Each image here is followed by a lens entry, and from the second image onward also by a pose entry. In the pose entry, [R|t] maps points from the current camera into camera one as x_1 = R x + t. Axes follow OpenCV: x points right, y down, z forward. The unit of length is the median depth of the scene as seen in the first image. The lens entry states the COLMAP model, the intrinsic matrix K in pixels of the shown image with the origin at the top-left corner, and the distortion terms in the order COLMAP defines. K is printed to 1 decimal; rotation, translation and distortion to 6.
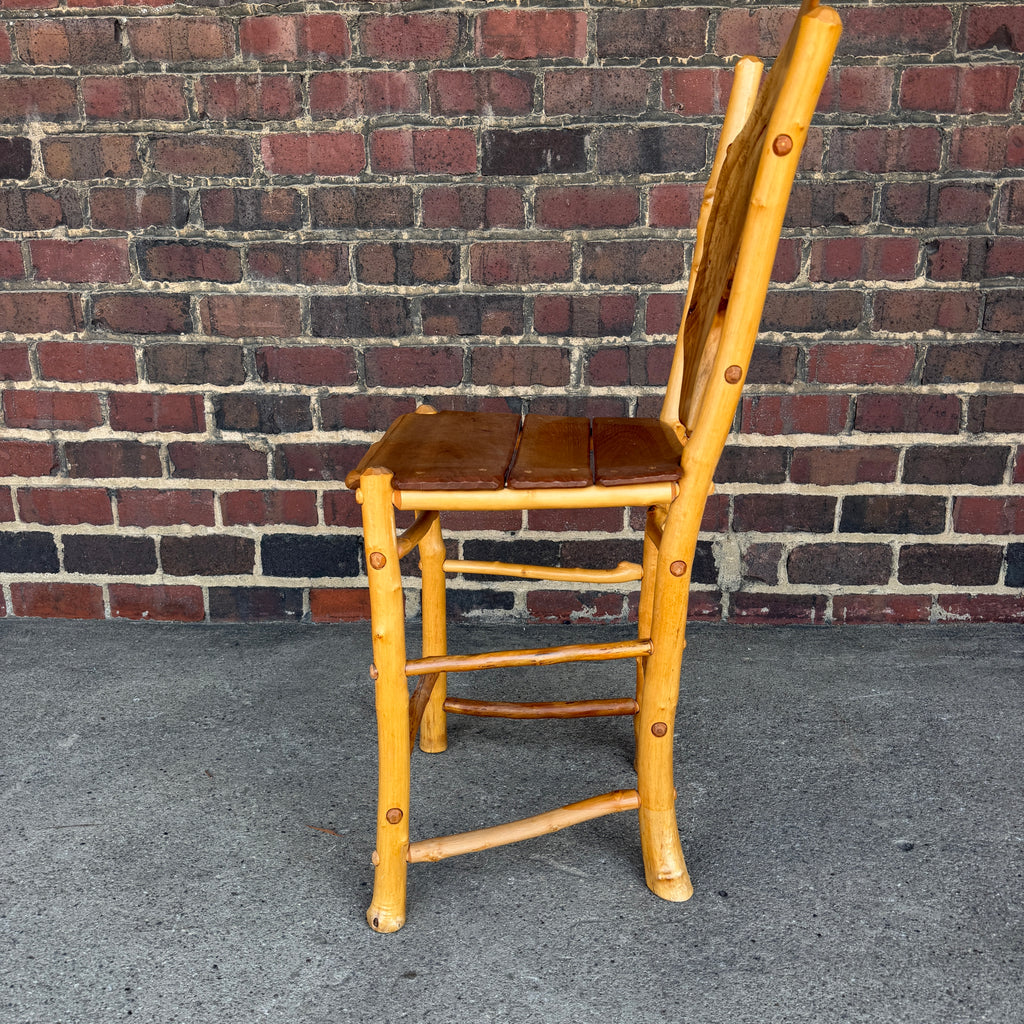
lens RADIAL K [[952.2, 0, 519.7], [0, 952.2, 517.0], [0, 0, 1]] dist [0.186359, -0.422954]
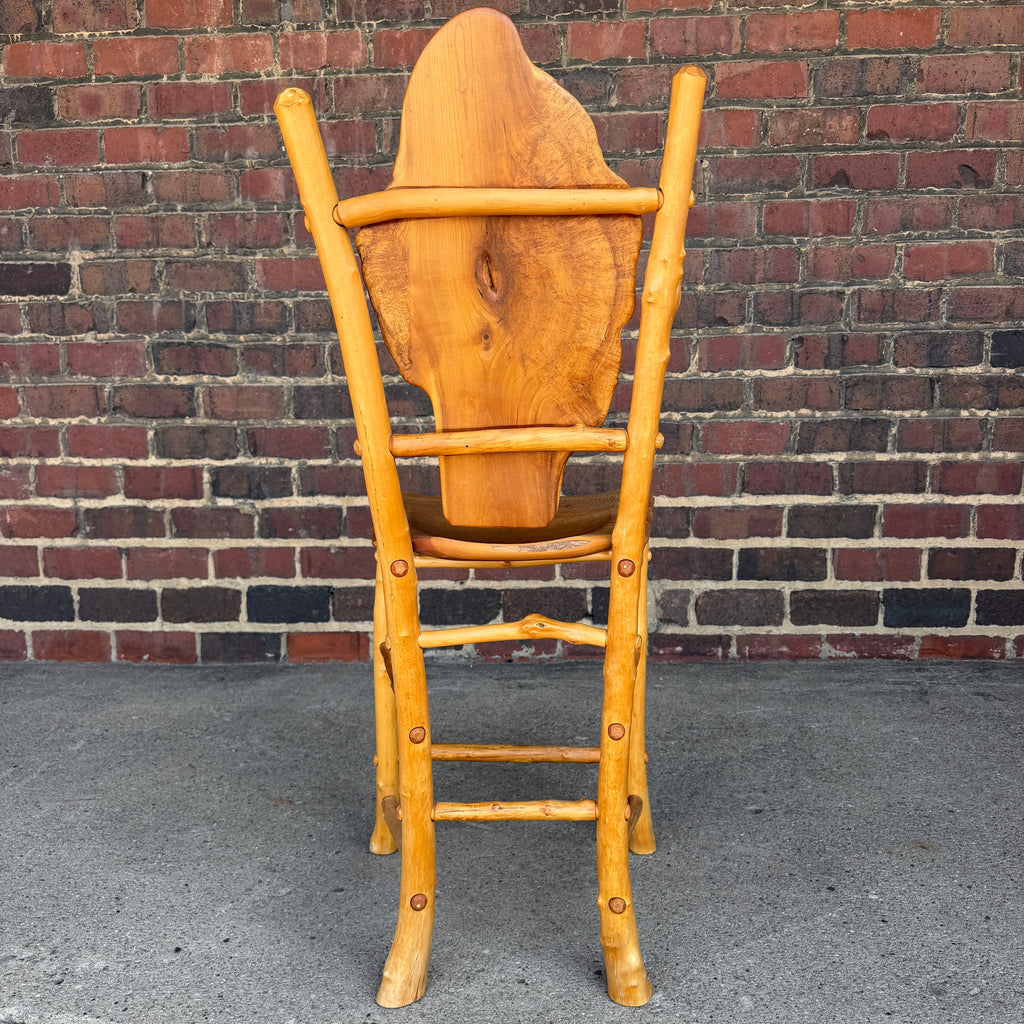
lens RADIAL K [[954.7, 0, 513.1], [0, 954.7, 509.5], [0, 0, 1]] dist [0.181719, -0.412176]
pose [[0.999858, -0.005741, -0.015832, 0.079322], [0.003682, 0.991873, -0.127175, 0.081813], [0.016434, 0.127099, 0.991754, -0.184395]]
